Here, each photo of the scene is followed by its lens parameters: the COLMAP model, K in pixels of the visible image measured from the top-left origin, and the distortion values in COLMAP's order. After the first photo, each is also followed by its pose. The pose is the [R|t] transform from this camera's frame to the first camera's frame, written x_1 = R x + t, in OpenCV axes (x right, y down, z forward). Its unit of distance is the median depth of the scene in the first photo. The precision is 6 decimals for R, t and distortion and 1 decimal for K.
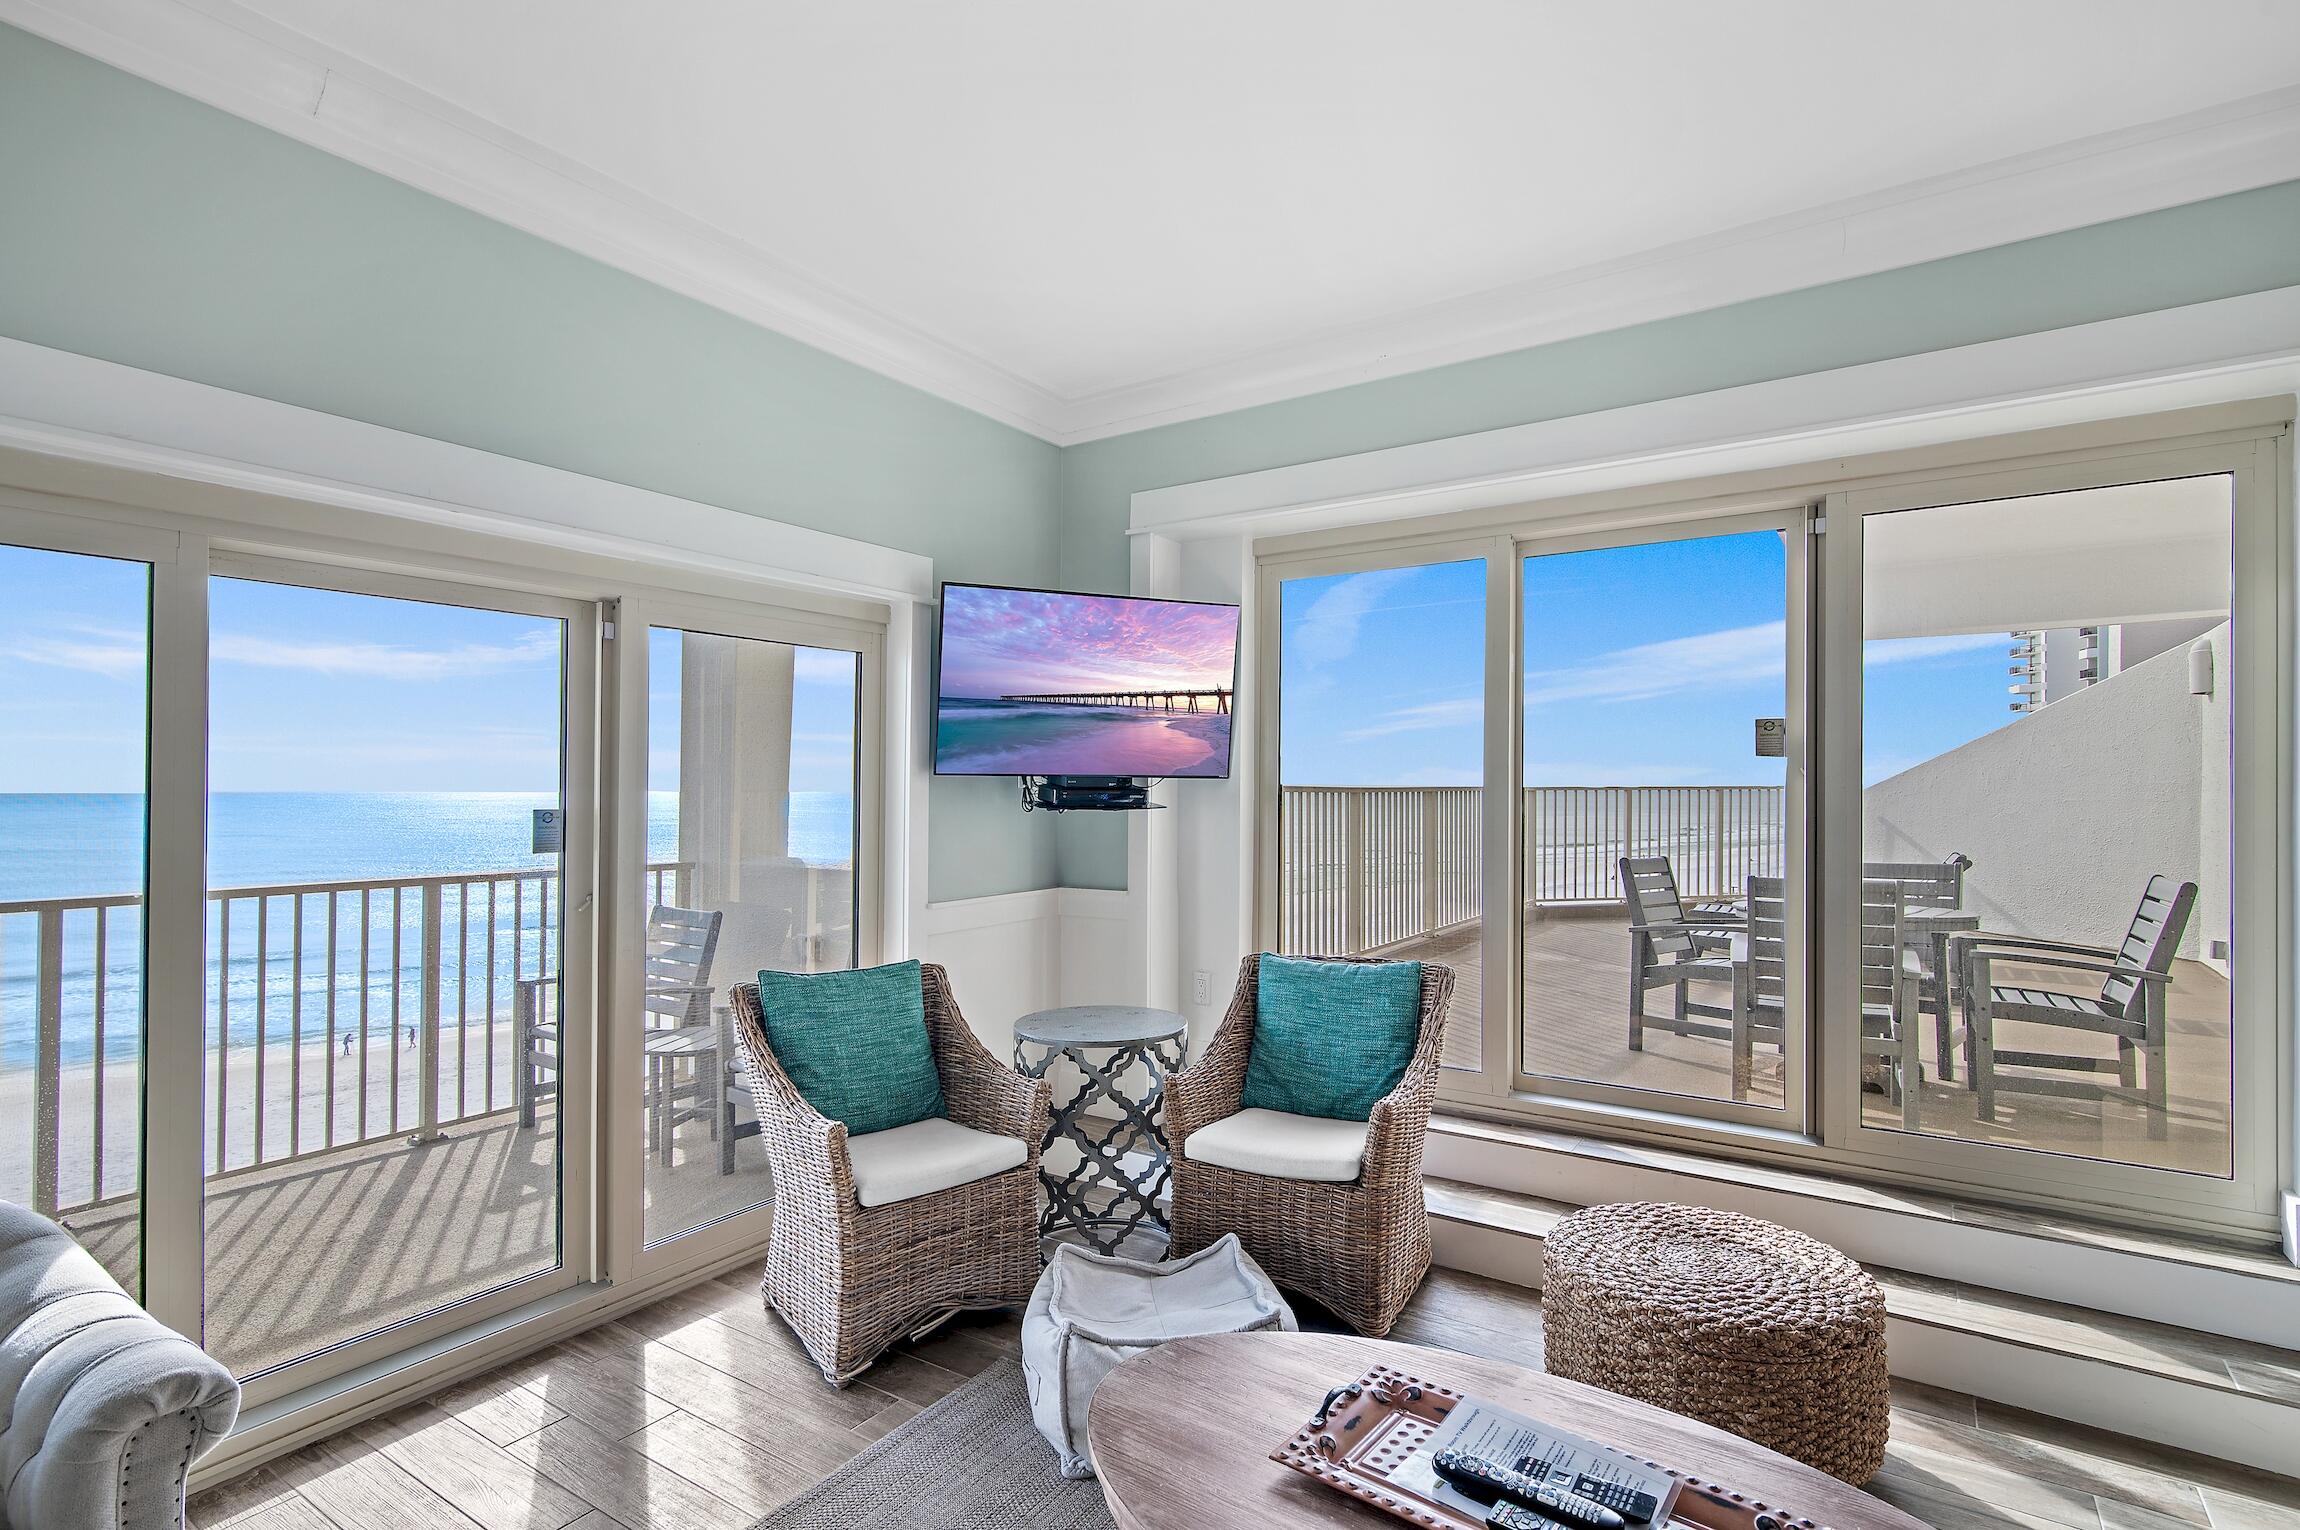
lens RADIAL K [[1130.2, 0, 1151.0], [0, 1130.2, 785.7], [0, 0, 1]] dist [0.001978, 0.000528]
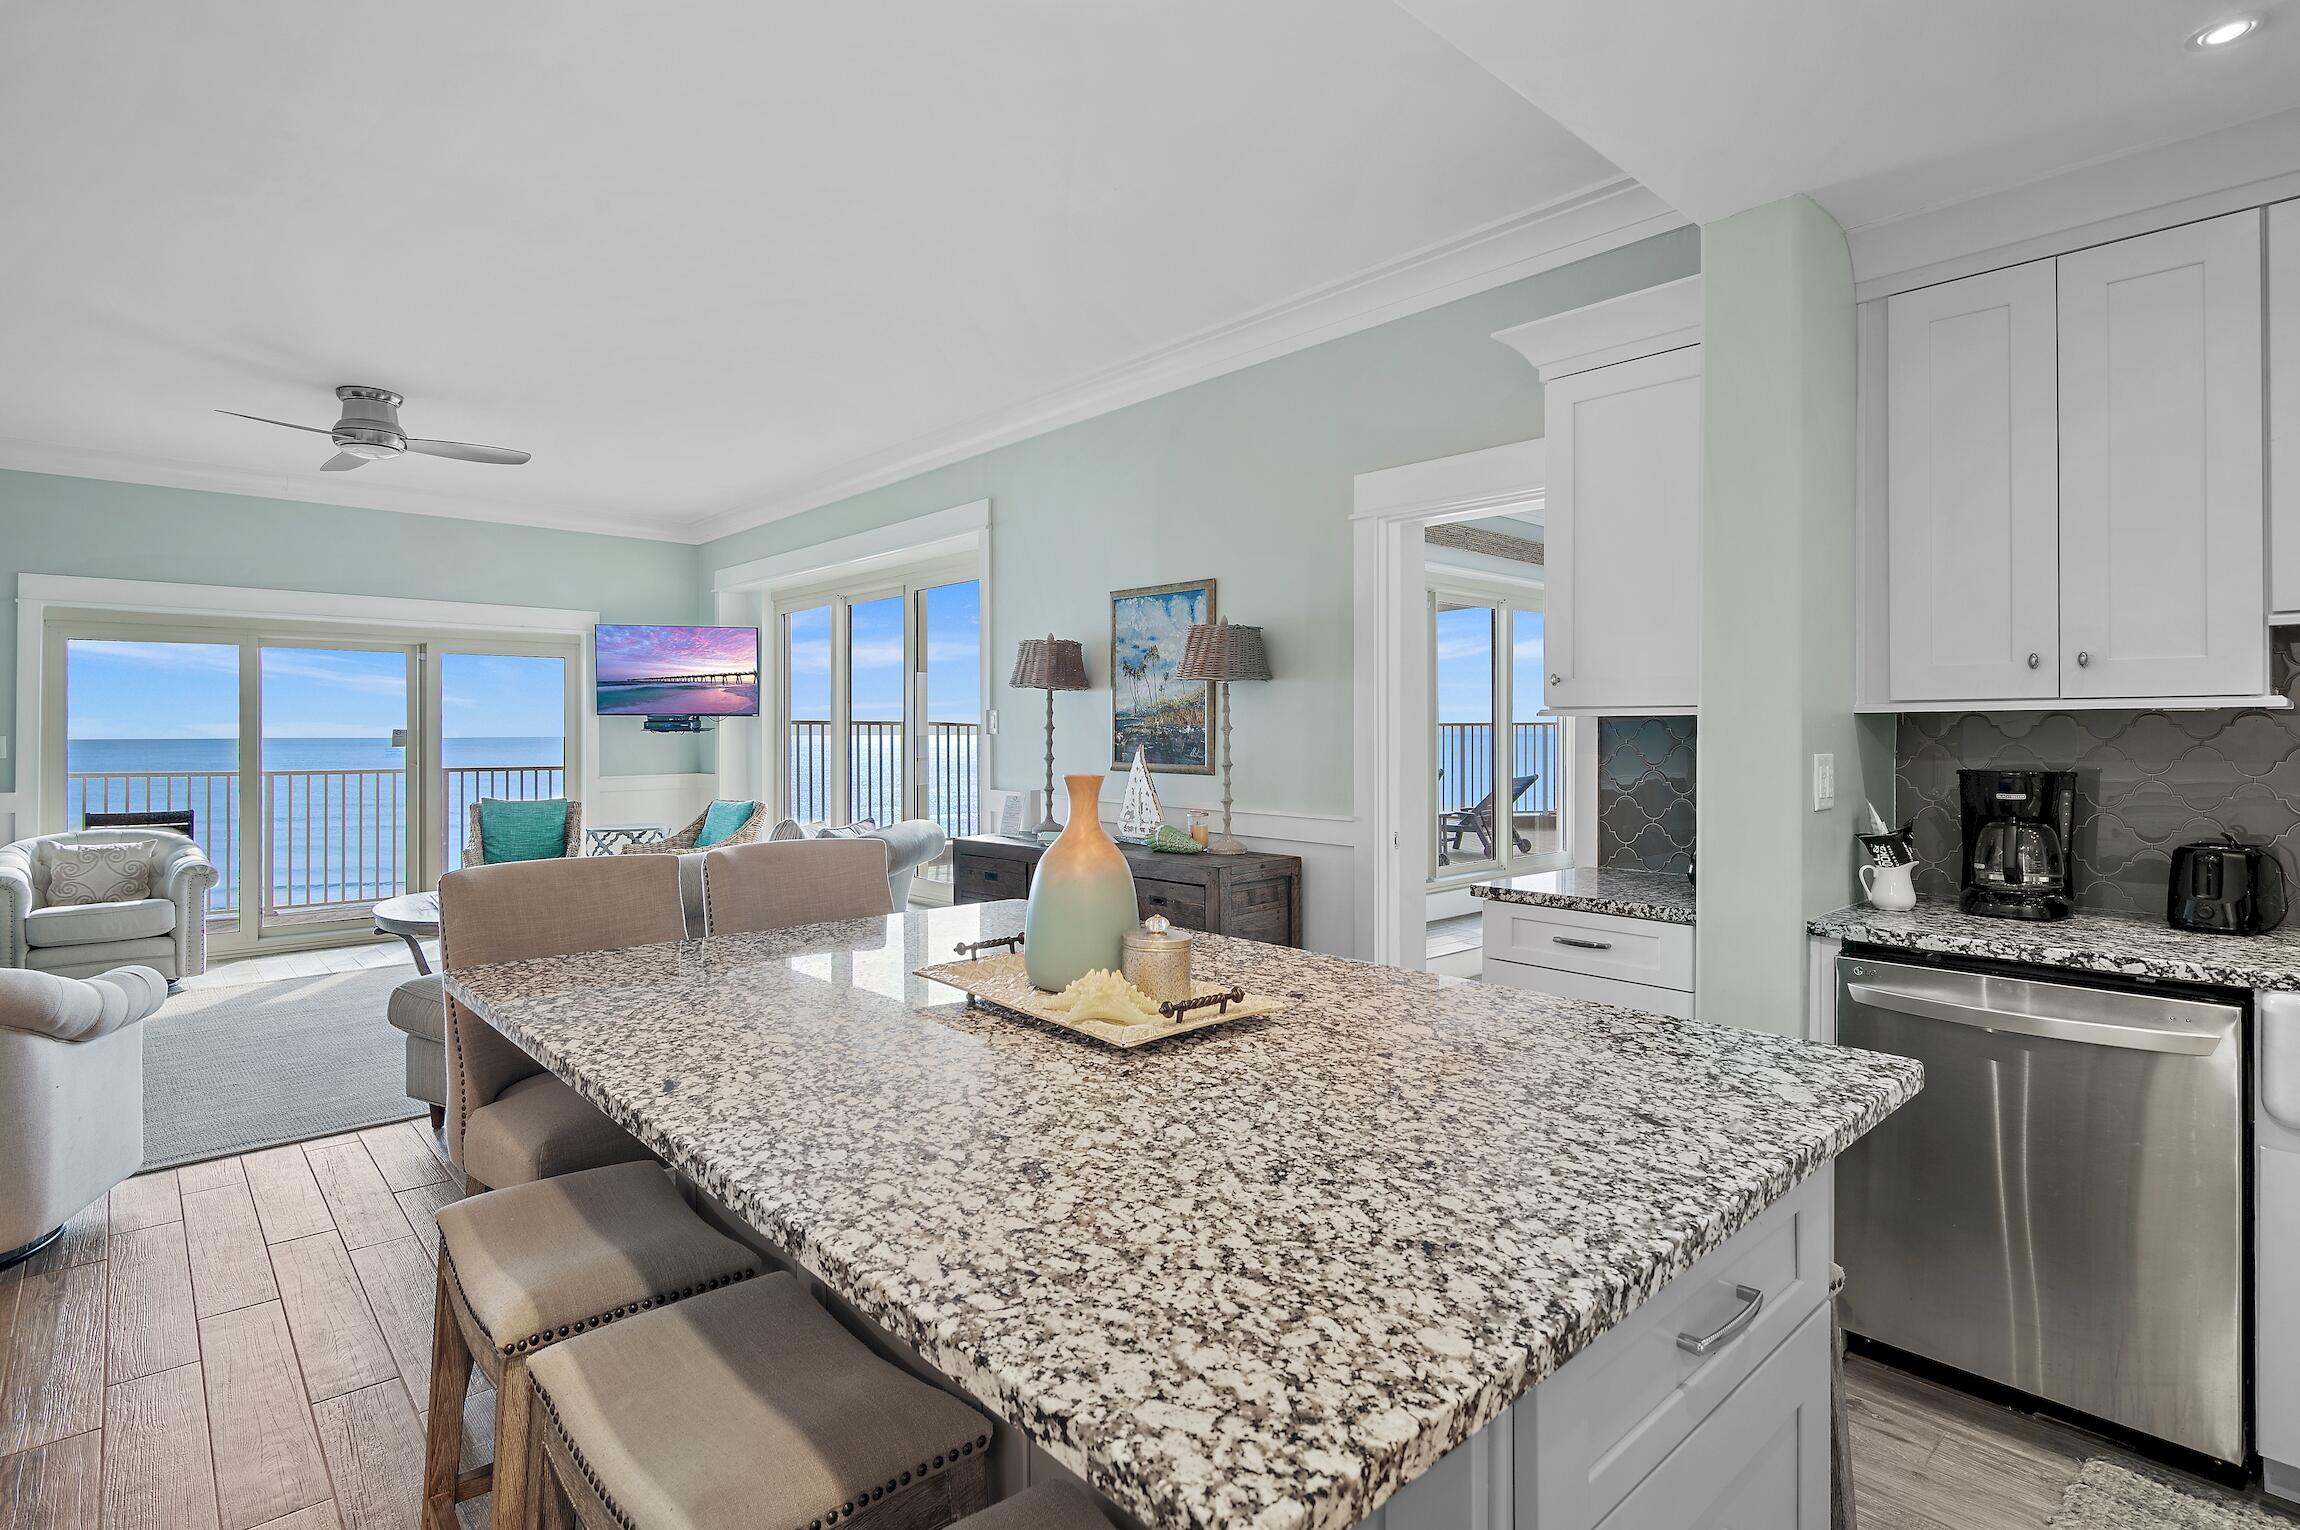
lens RADIAL K [[1147.1, 0, 1141.3], [0, 1147.1, 743.0], [0, 0, 1]] dist [0.002750, 0.000322]
pose [[0.971213, -0.000480, -0.238212, 1.233545], [0.003805, 0.999902, 0.013498, 0.014751], [0.238182, -0.014016, 0.971119, -0.800729]]
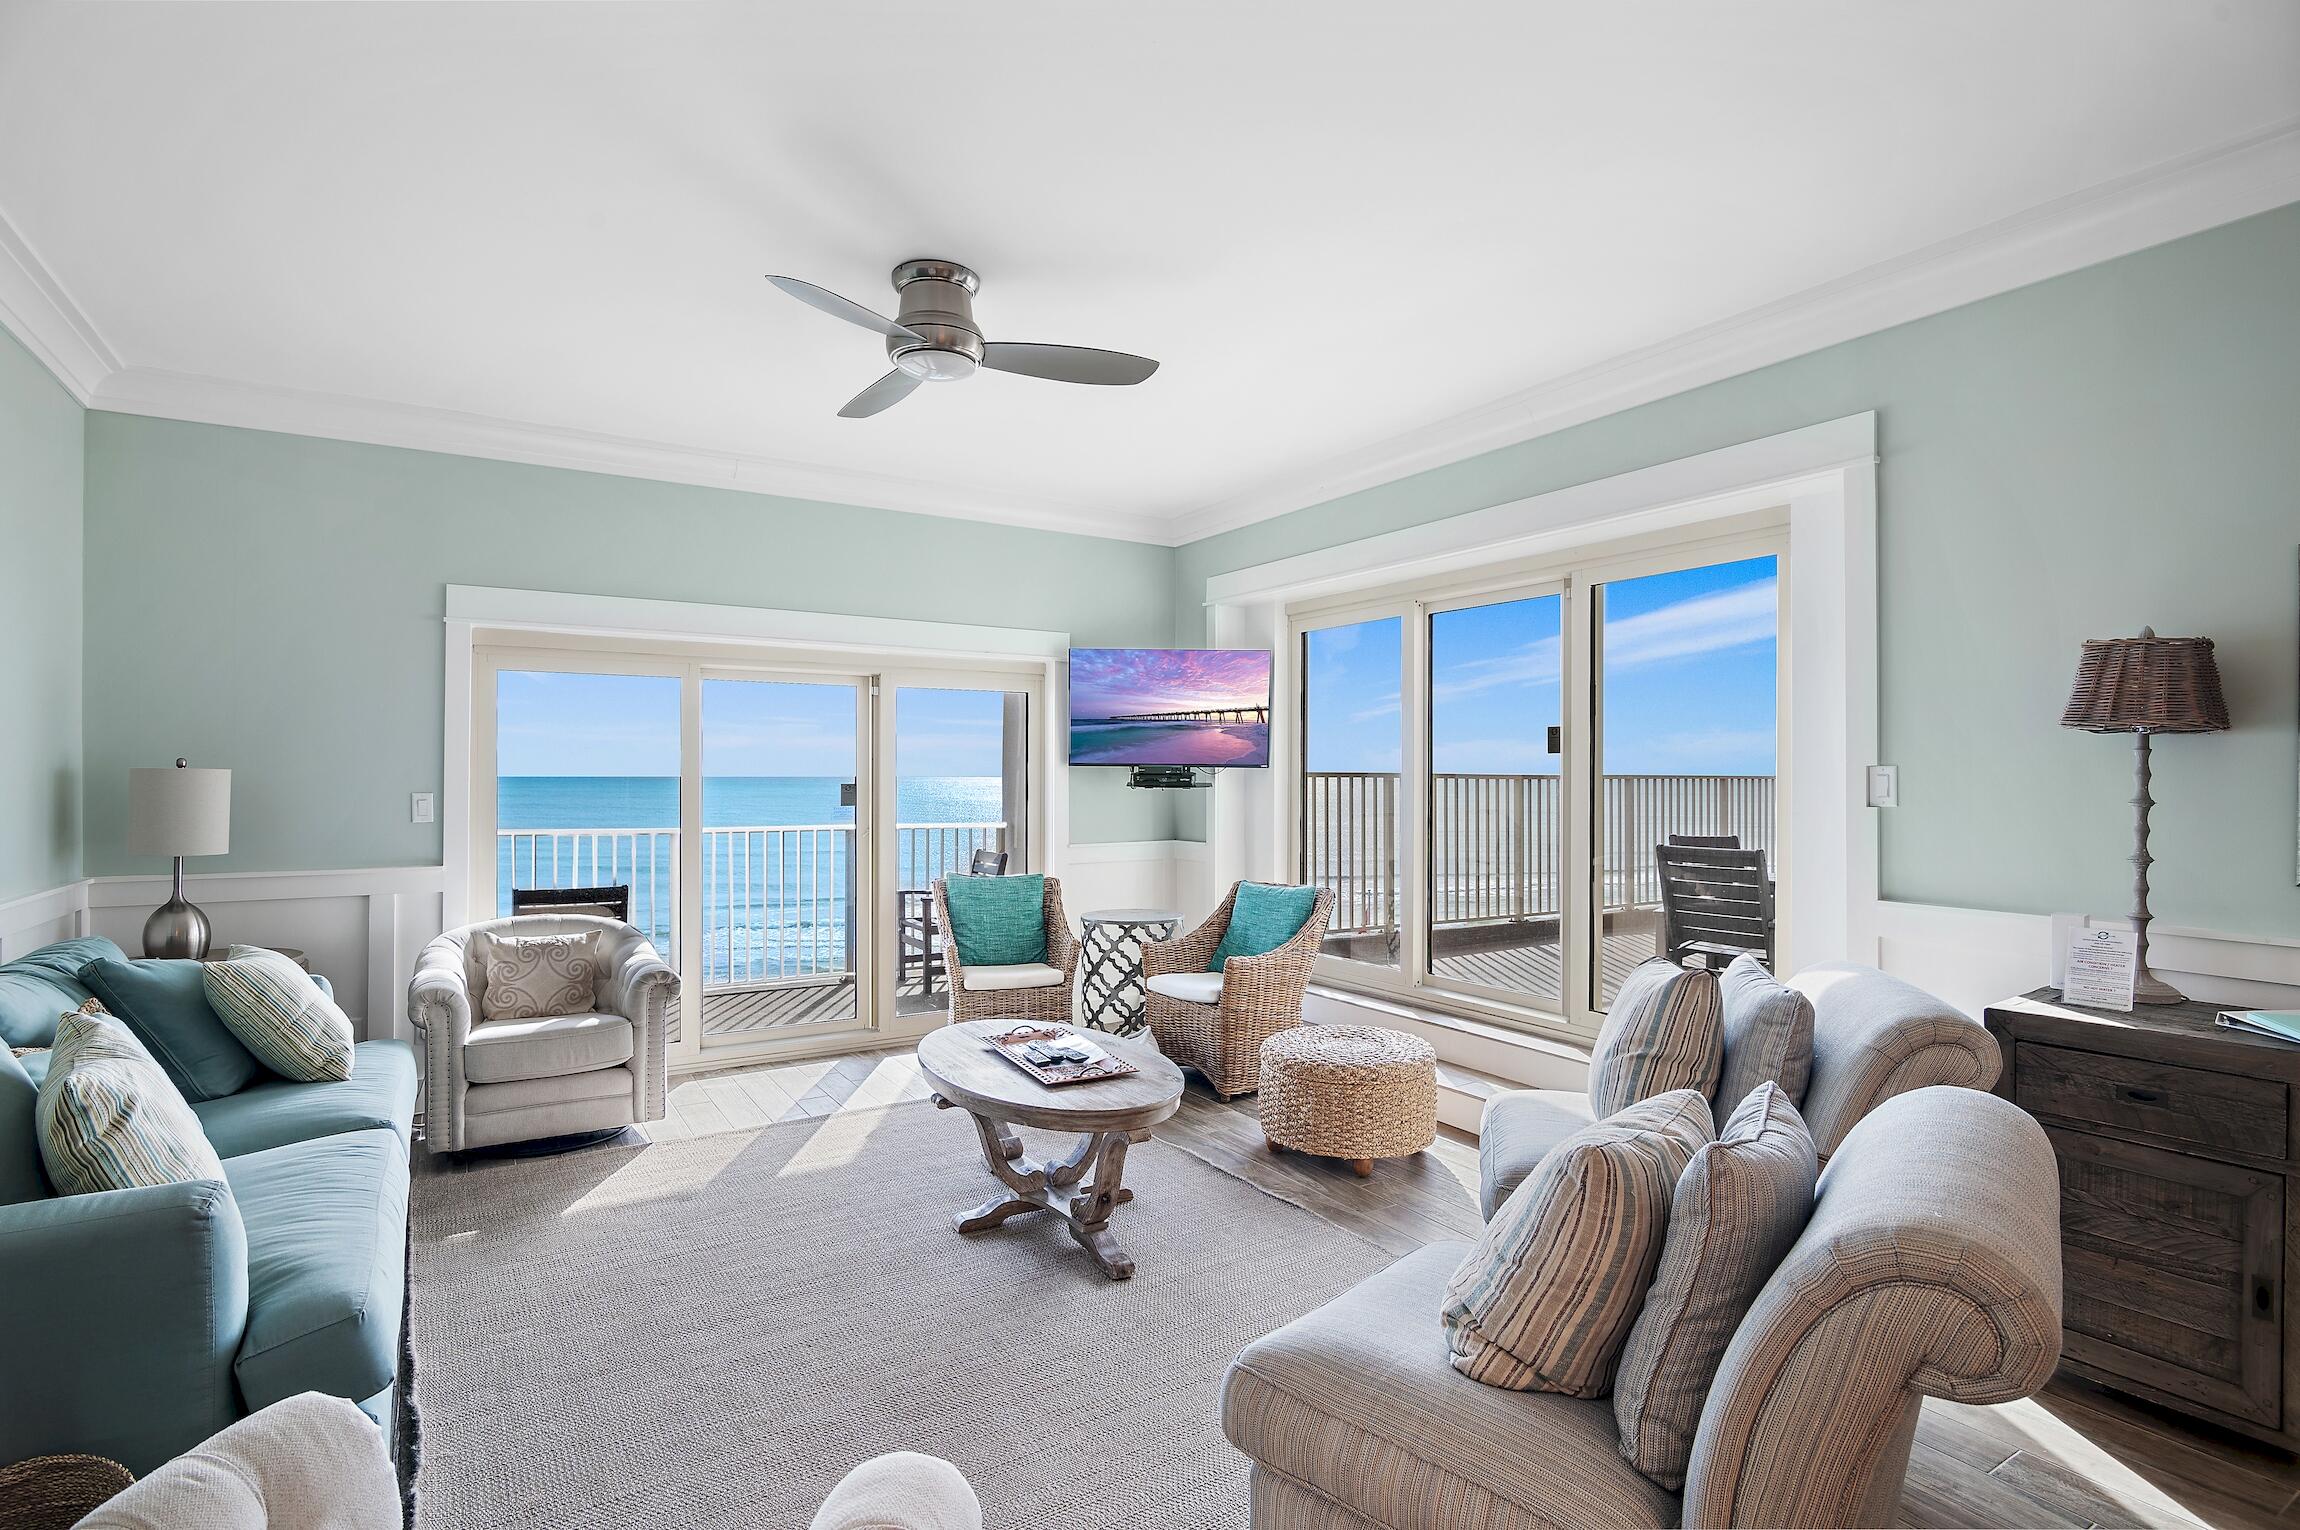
lens RADIAL K [[1161.5, 0, 1150.0], [0, 1161.5, 765.0], [0, 0, 1]] dist [-0.019432, 0.001432]
pose [[0.910187, -0.000963, -0.414197, 0.586535], [-0.000257, 0.999996, -0.002890, -0.004822], [0.414198, 0.002737, 0.910183, -0.464135]]
